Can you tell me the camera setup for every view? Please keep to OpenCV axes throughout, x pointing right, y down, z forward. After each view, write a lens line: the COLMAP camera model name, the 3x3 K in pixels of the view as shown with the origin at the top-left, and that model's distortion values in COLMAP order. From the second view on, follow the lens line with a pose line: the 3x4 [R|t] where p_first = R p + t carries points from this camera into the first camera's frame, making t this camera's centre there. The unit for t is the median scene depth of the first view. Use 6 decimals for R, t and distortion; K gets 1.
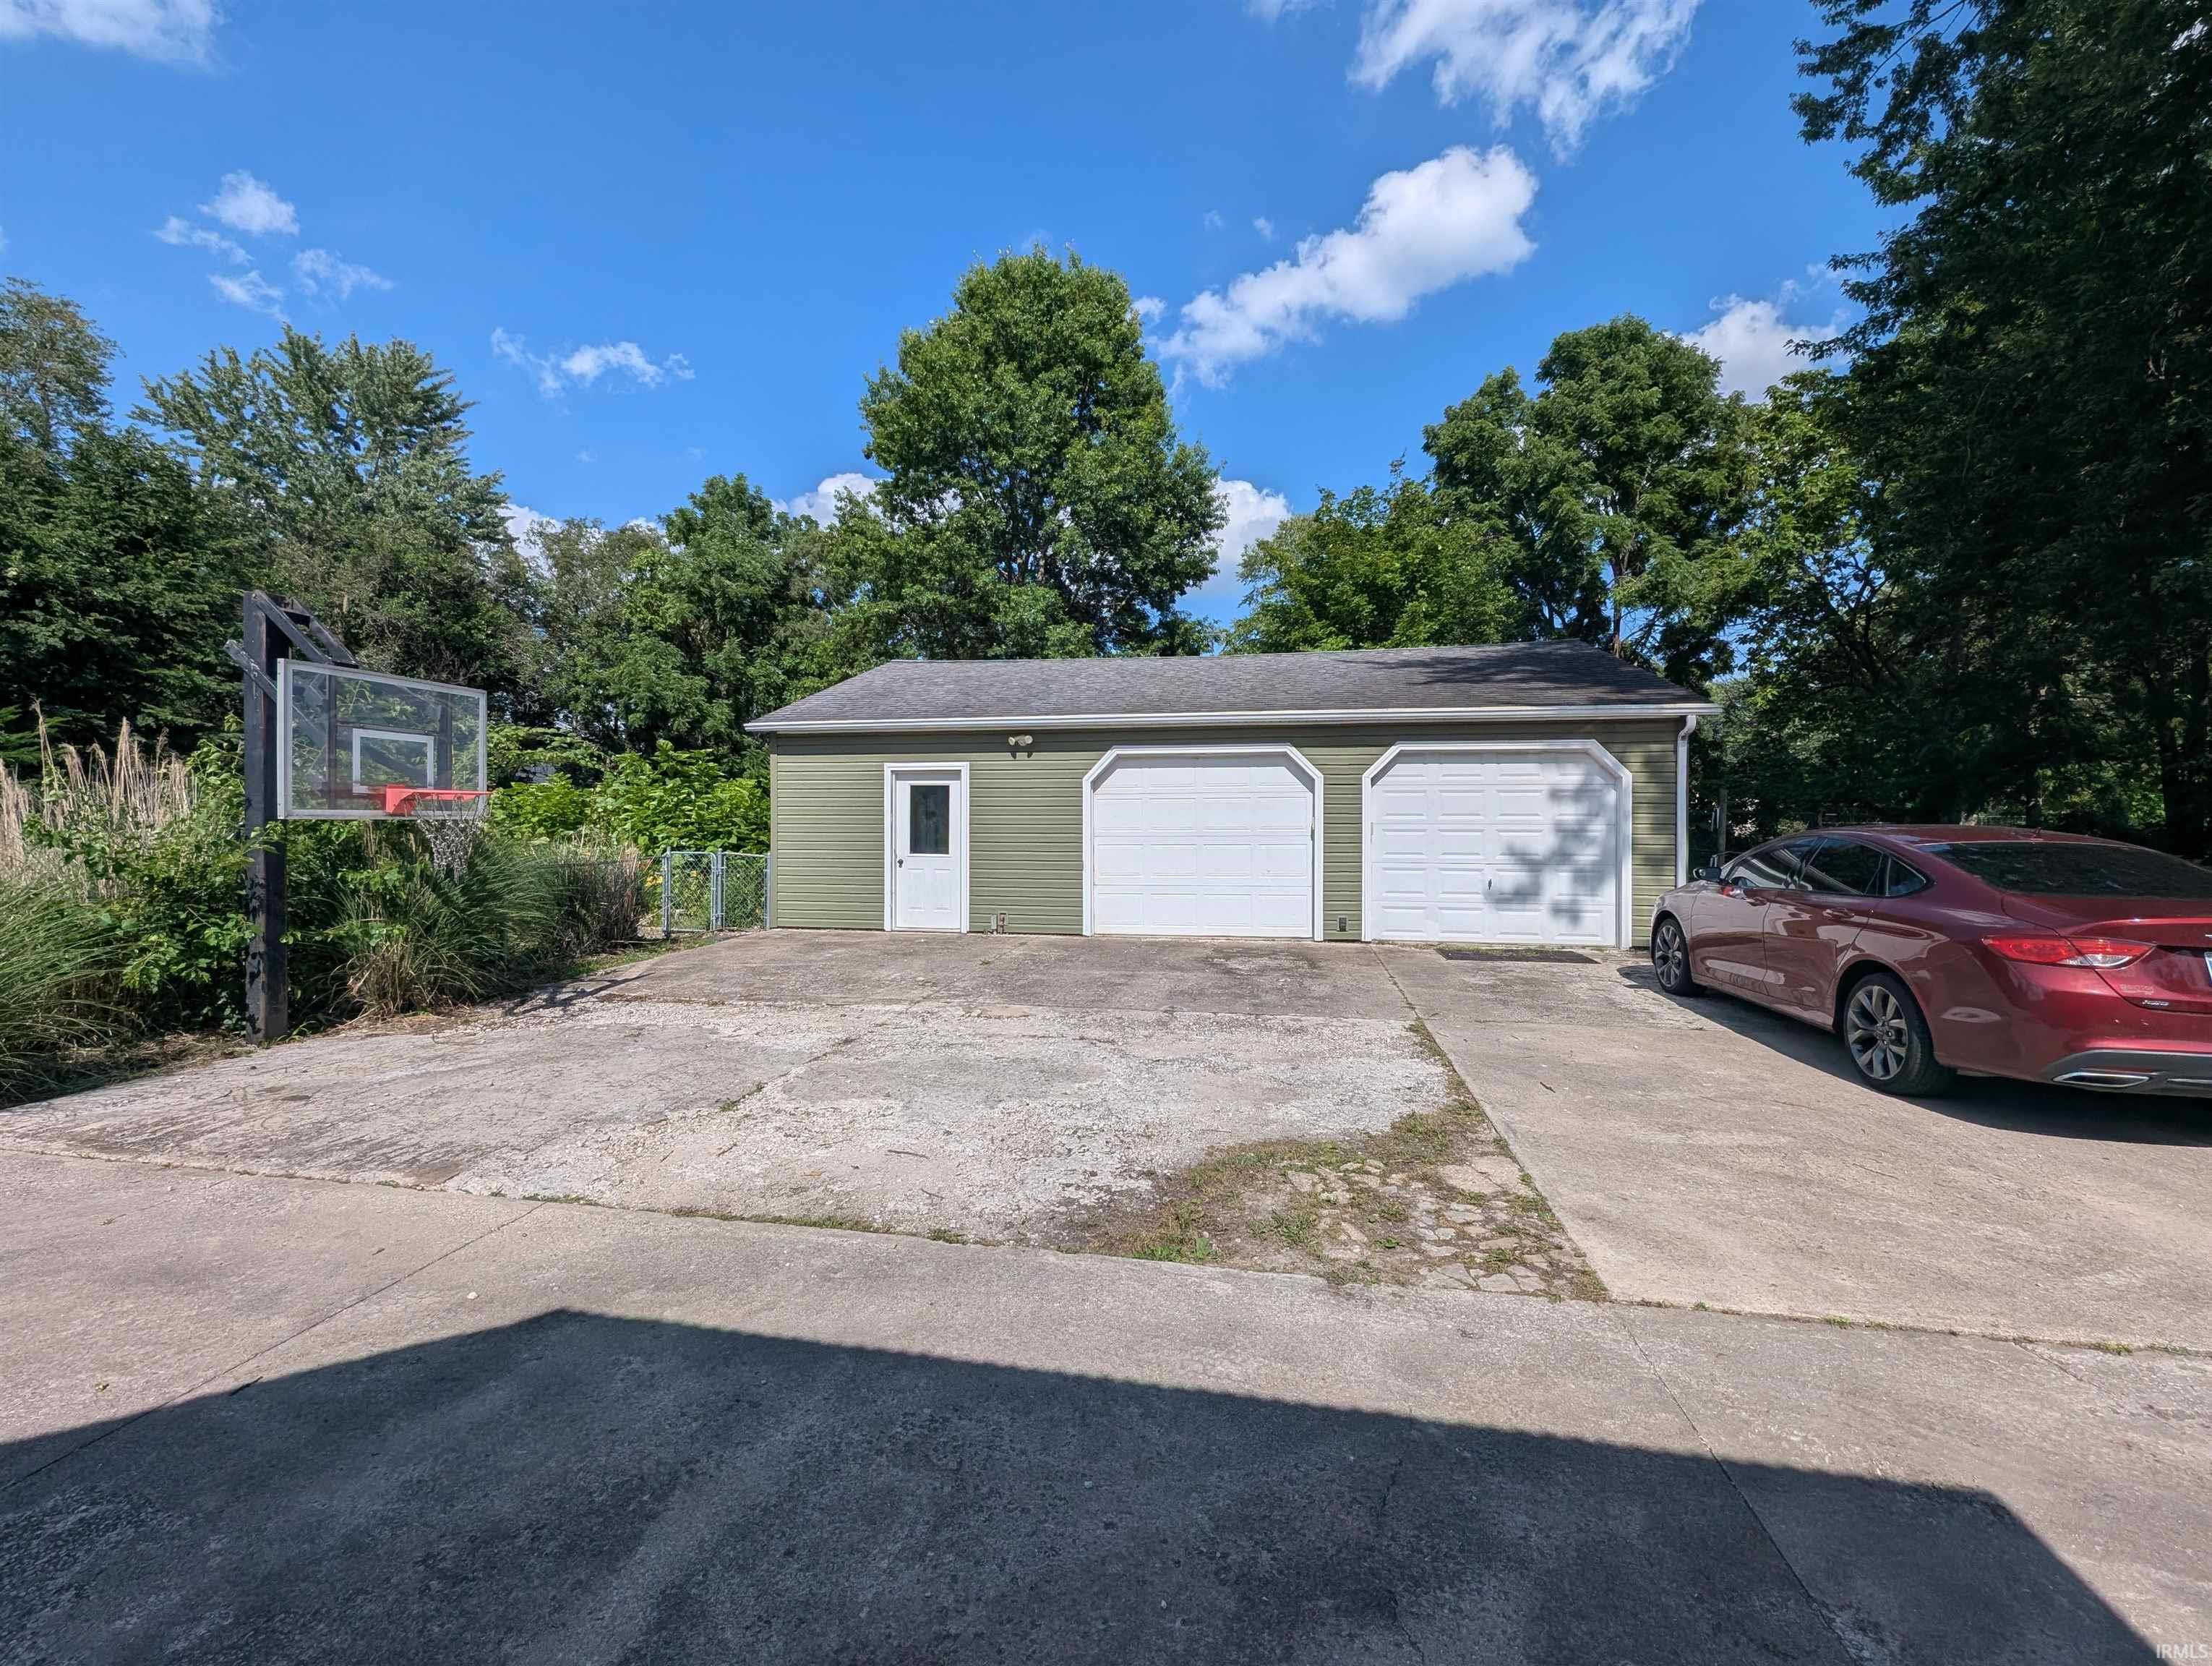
lens RADIAL K [[911.9, 0, 1106.0], [0, 911.9, 833.0], [0, 0, 1]] dist [0.003393, -0.000237]
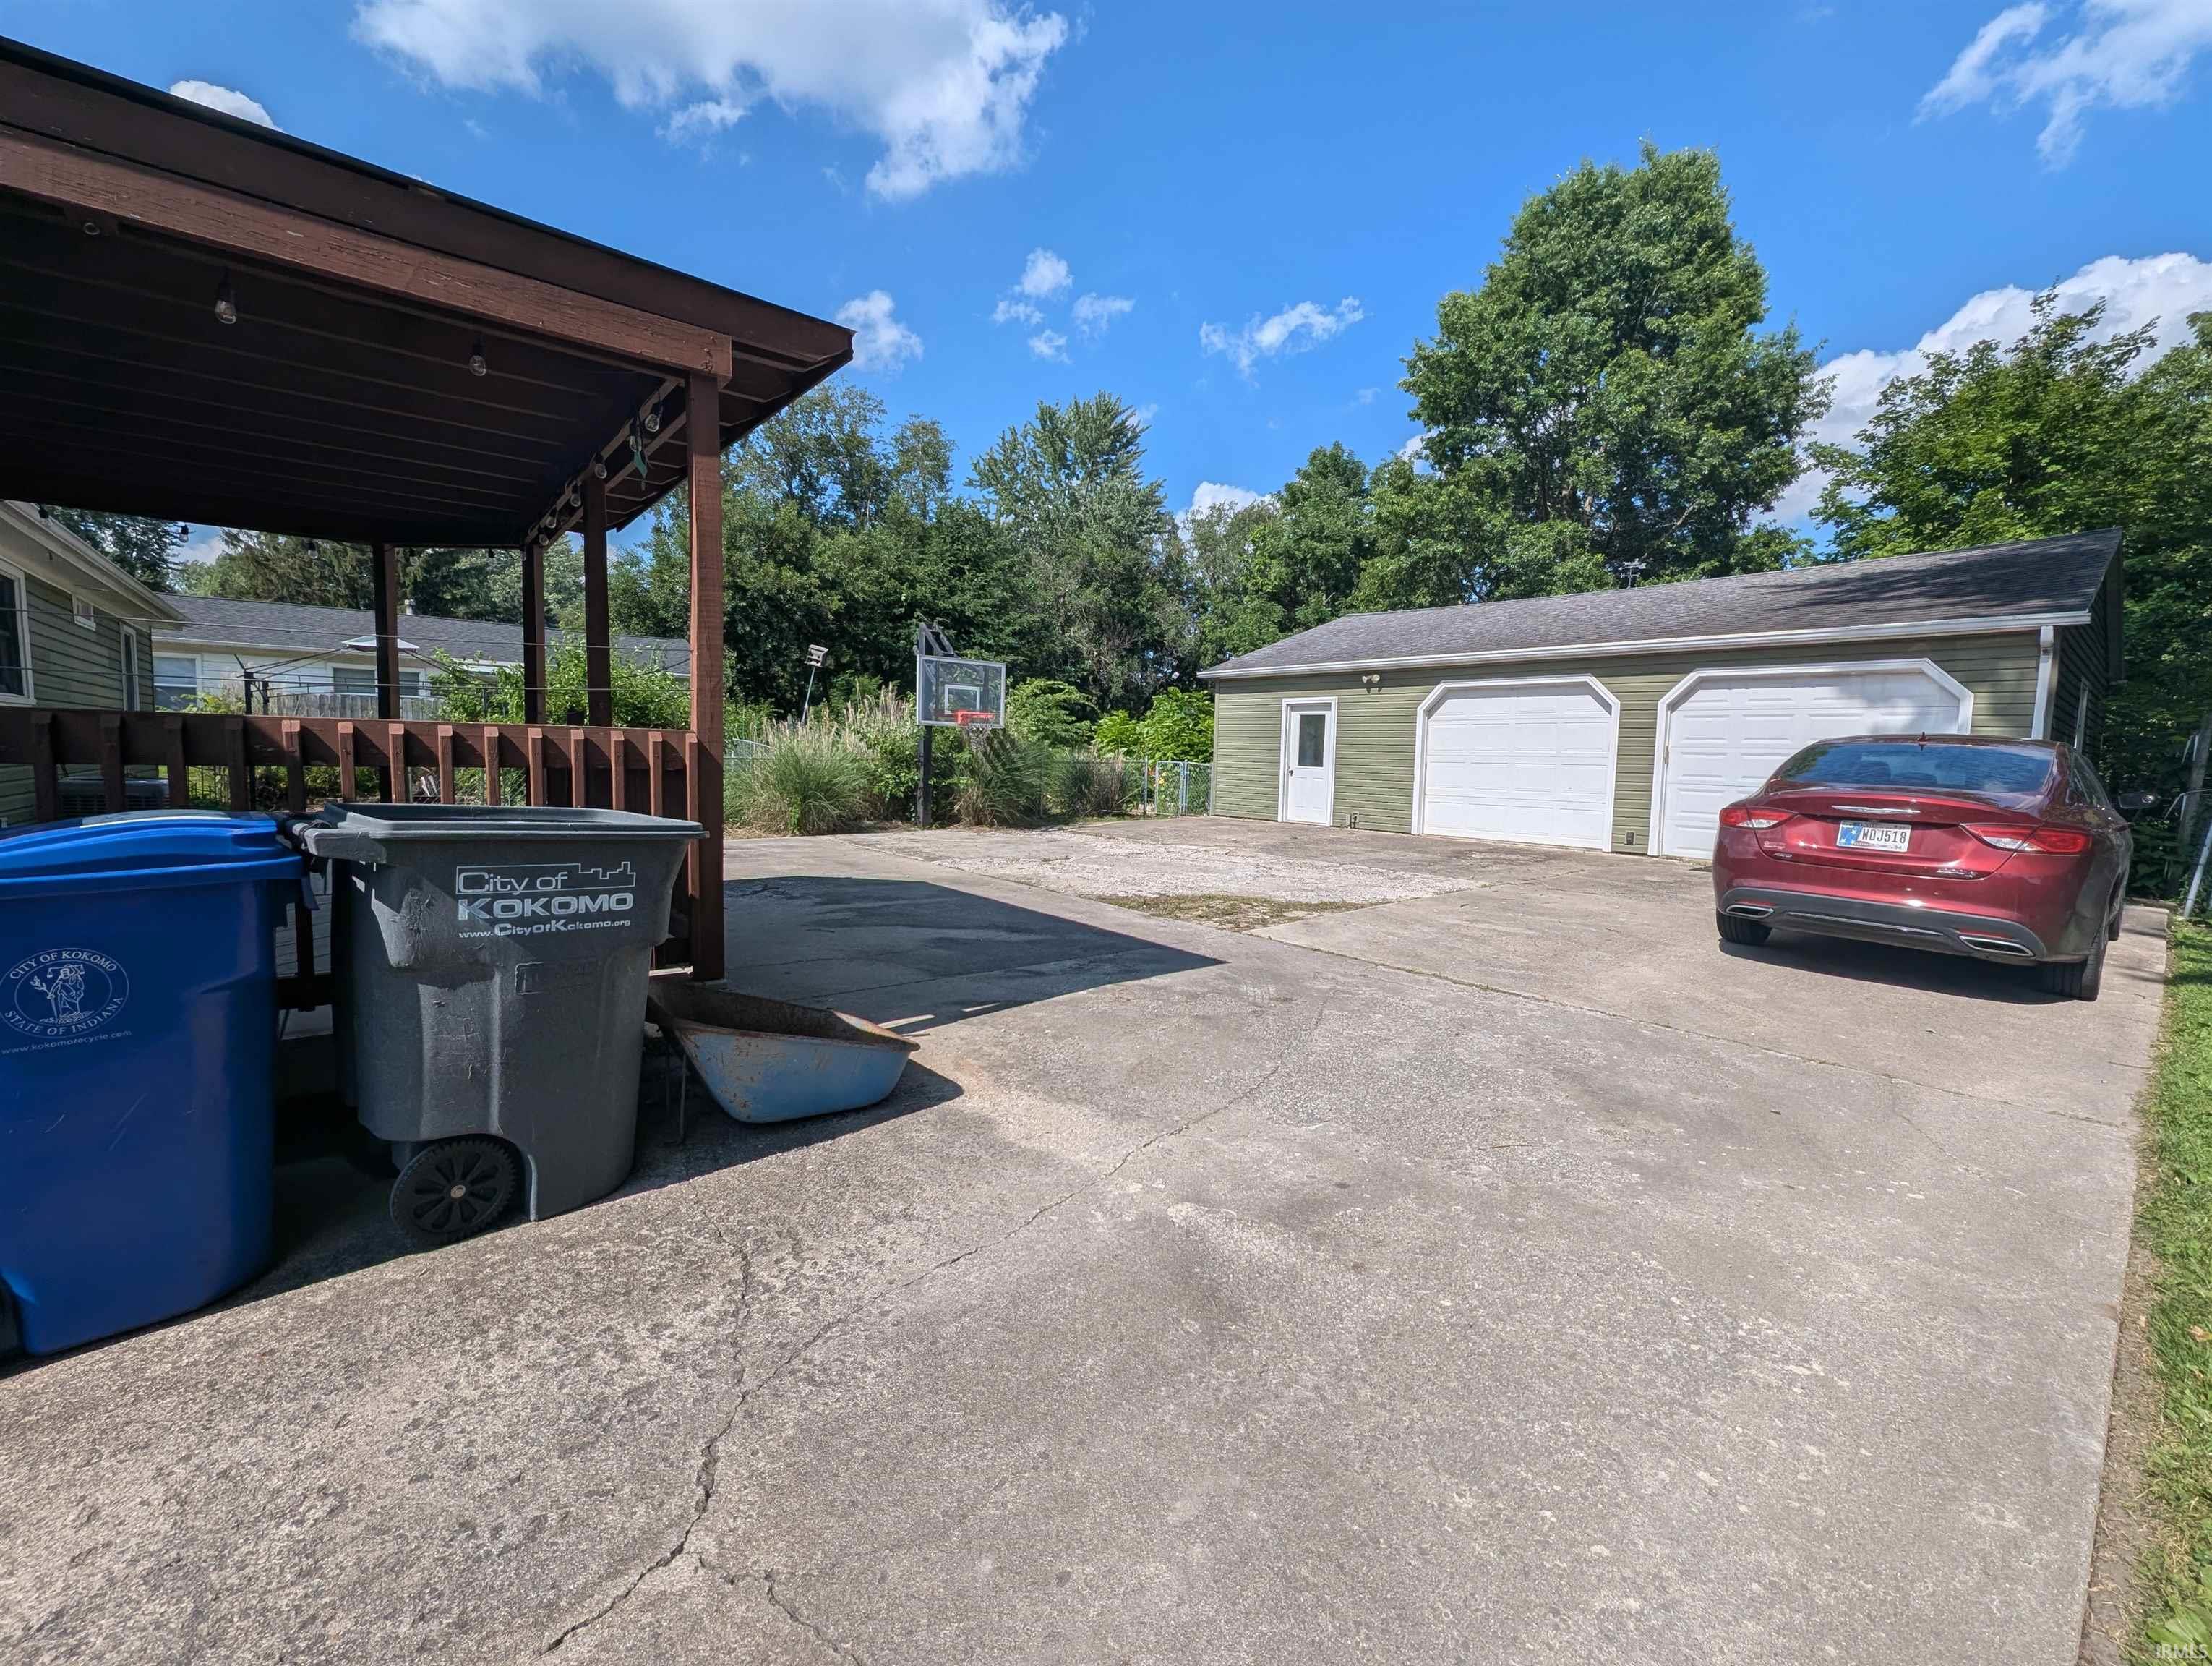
lens RADIAL K [[901.3, 0, 1106.0], [0, 901.3, 833.0], [0, 0, 1]] dist [-0.001905, -0.000215]
pose [[0.779267, 0.074582, -0.622238, 0.159052], [-0.034153, 0.996472, 0.076667, 0.011551], [0.625761, -0.038493, 0.779065, -0.086889]]
